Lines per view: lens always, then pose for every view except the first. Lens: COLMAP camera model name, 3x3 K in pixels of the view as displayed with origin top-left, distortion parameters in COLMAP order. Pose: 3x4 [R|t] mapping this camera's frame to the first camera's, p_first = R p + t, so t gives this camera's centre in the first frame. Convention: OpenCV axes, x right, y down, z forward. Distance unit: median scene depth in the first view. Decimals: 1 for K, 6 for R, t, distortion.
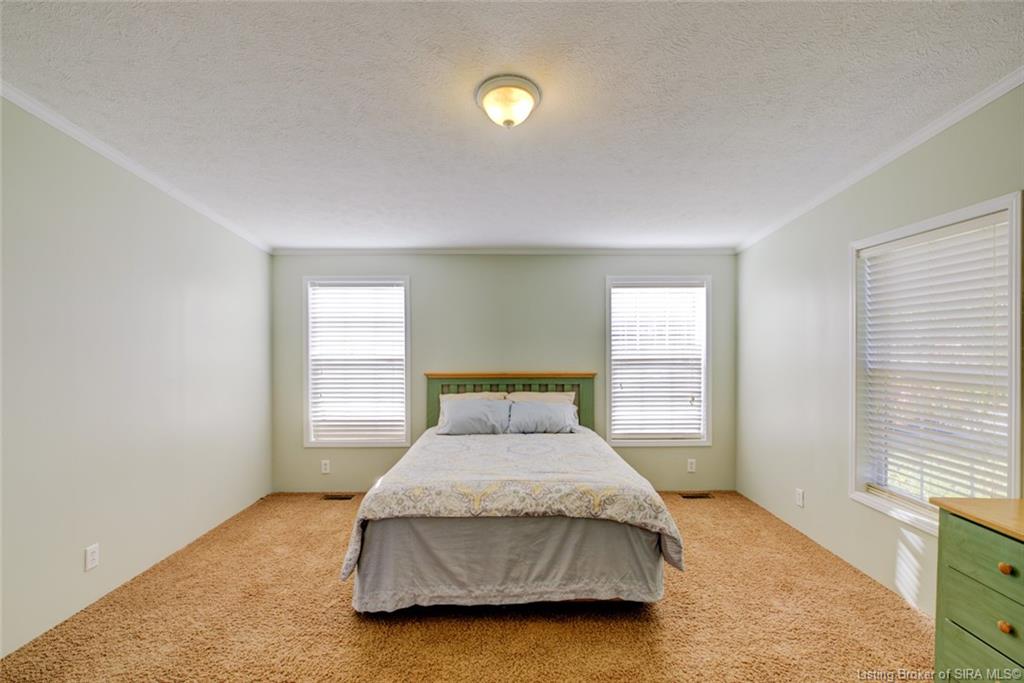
lens RADIAL K [[472.9, 0, 511.6], [0, 472.9, 342.8], [0, 0, 1]] dist [-0.003659, -0.000439]
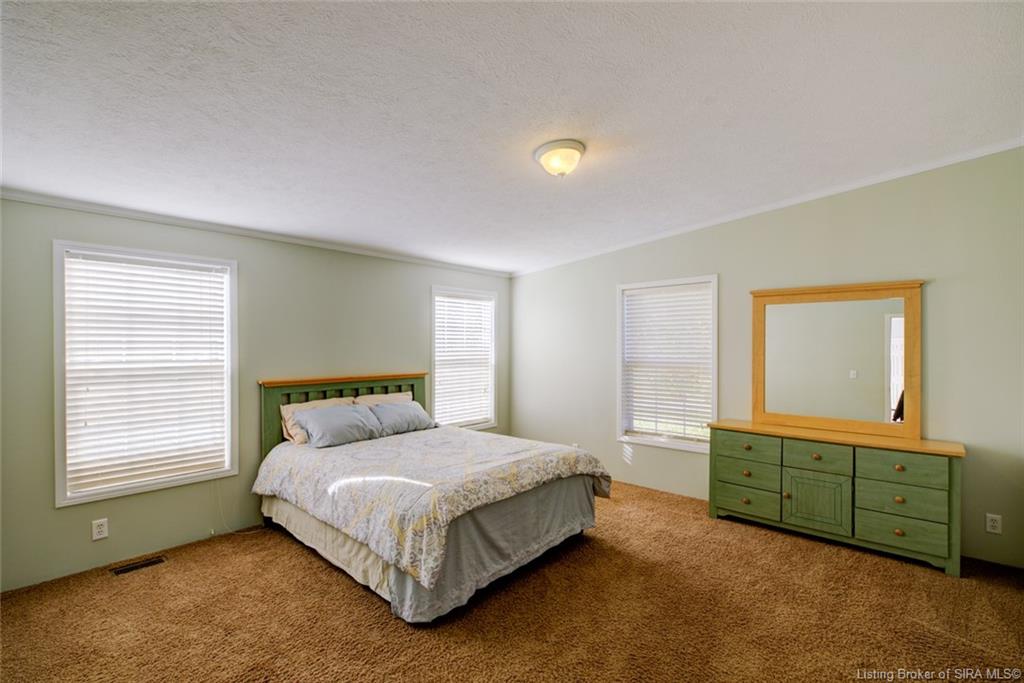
lens RADIAL K [[472.9, 0, 515.2], [0, 472.9, 343.2], [0, 0, 1]] dist [-0.003659, -0.000439]
pose [[0.669798, 0.004504, 0.742529, -0.750537], [-0.002952, 0.999990, -0.003402, -0.002443], [-0.742537, 0.000087, 0.669805, 0.170849]]
